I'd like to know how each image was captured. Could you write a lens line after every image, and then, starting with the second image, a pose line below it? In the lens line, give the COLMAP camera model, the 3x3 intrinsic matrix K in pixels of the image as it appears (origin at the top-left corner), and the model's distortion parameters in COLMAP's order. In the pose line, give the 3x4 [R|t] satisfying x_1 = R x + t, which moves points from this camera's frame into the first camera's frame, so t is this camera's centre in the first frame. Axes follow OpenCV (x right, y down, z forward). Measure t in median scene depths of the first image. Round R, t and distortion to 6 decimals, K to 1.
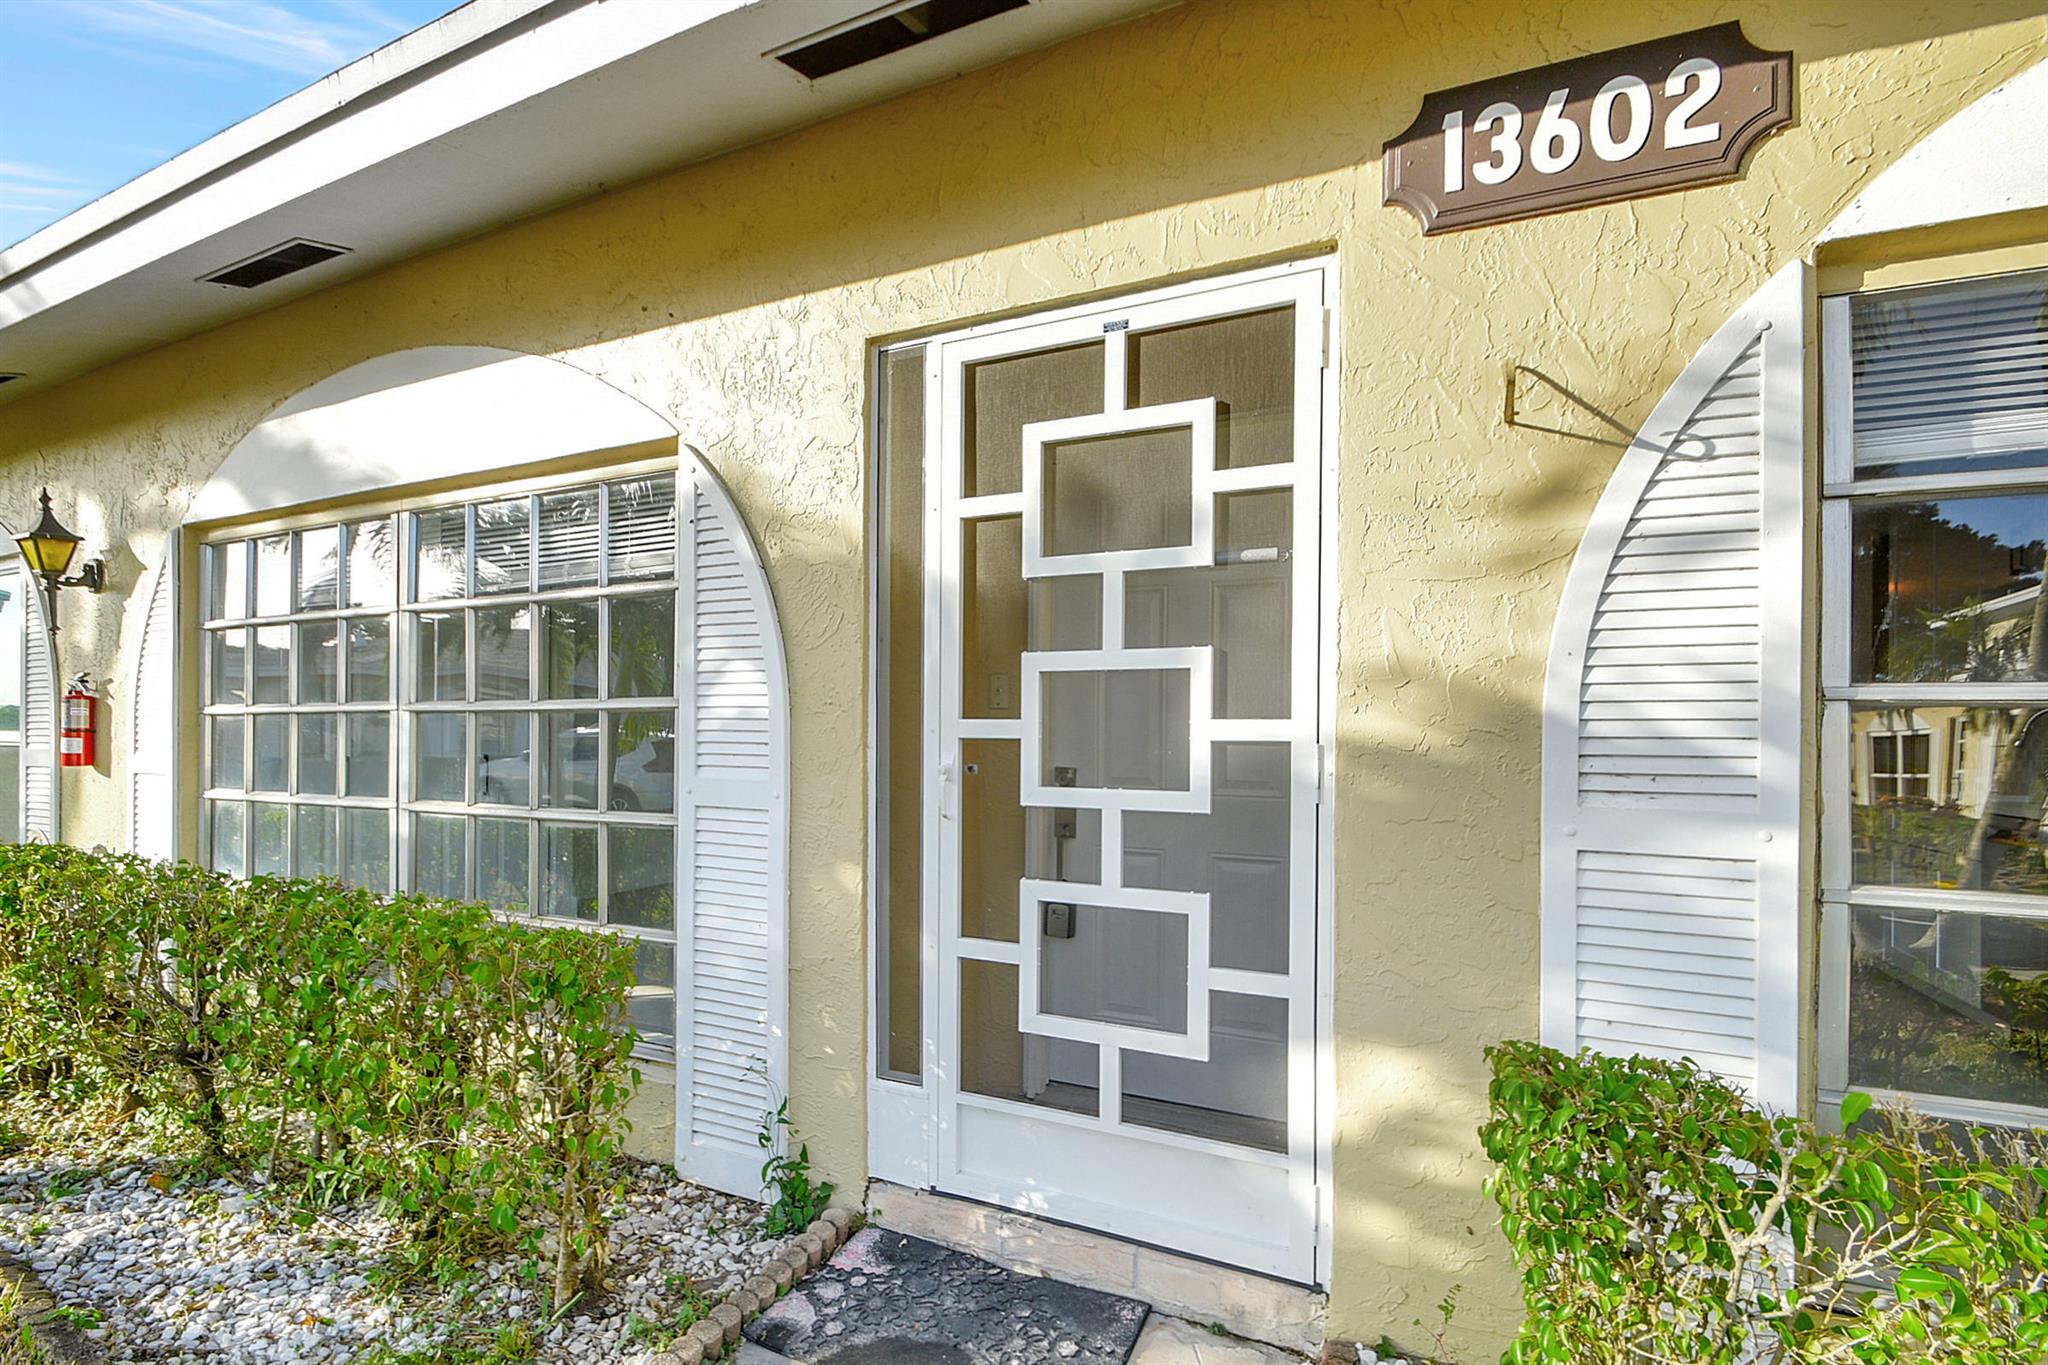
lens RADIAL K [[905.1, 0, 1018.7], [0, 905.1, 736.3], [0, 0, 1]] dist [-0.002193, -0.000643]
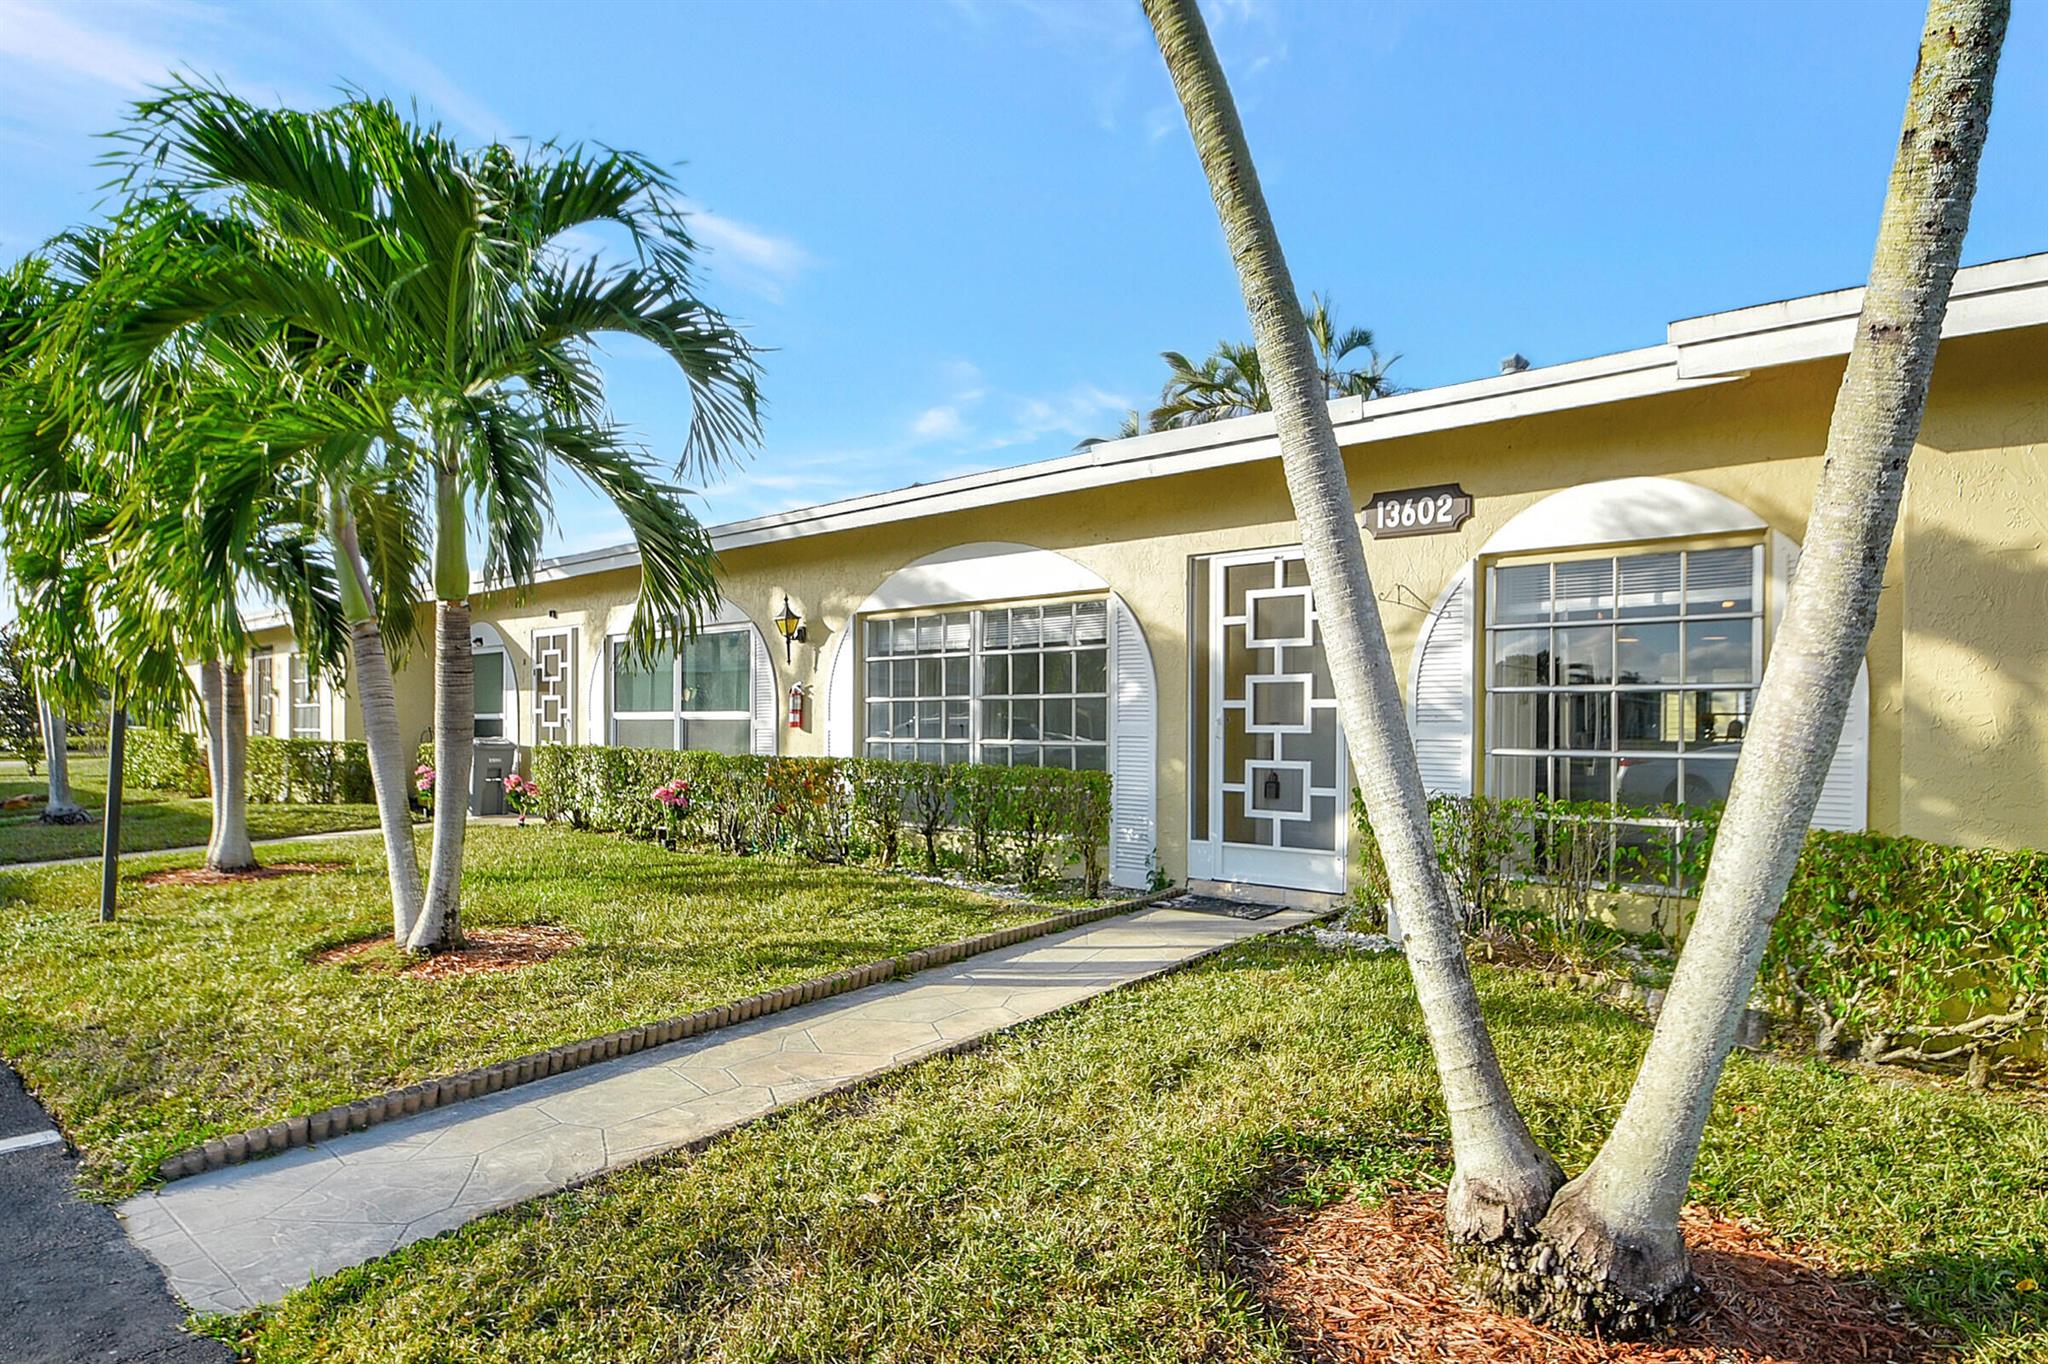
lens RADIAL K [[1140.4, 0, 1025.7], [0, 1140.4, 732.3], [0, 0, 1]] dist [-0.033055, -0.000026]
pose [[0.961322, 0.000456, -0.275426, 0.316702], [0.000127, 0.999998, 0.002098, 0.070979], [0.275427, -0.002052, 0.961320, -2.515430]]
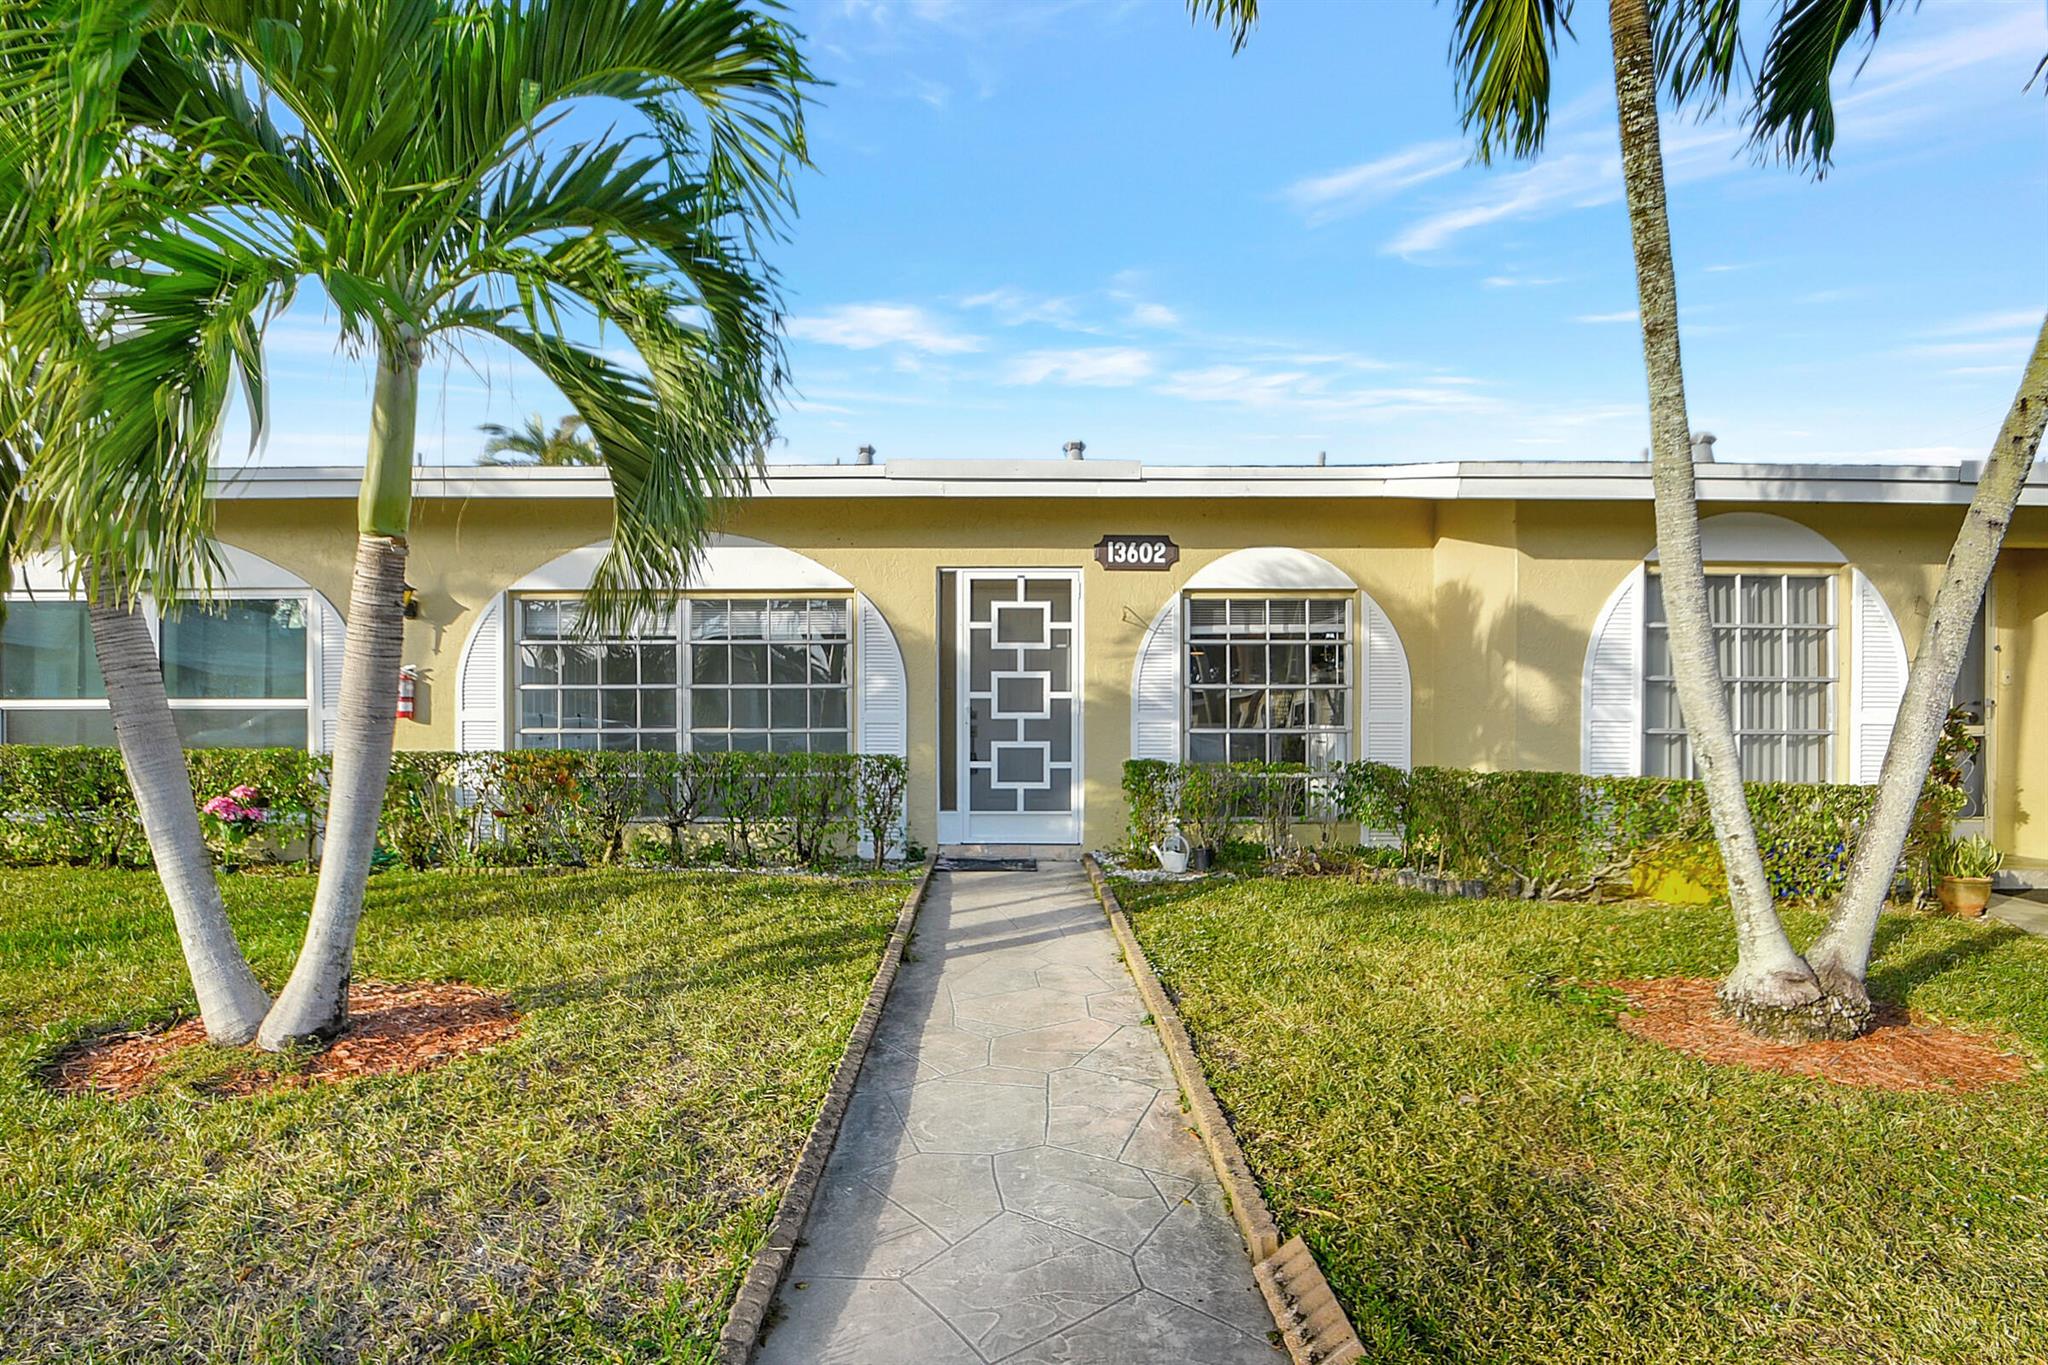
lens RADIAL K [[960.9, 0, 1025.9], [0, 960.9, 717.7], [0, 0, 1]] dist [-0.024282, 0.000031]
pose [[0.903491, -0.006350, 0.428560, -1.404969], [0.007232, 0.999974, -0.000429, 0.077147], [-0.428546, 0.003486, 0.903513, -2.232294]]
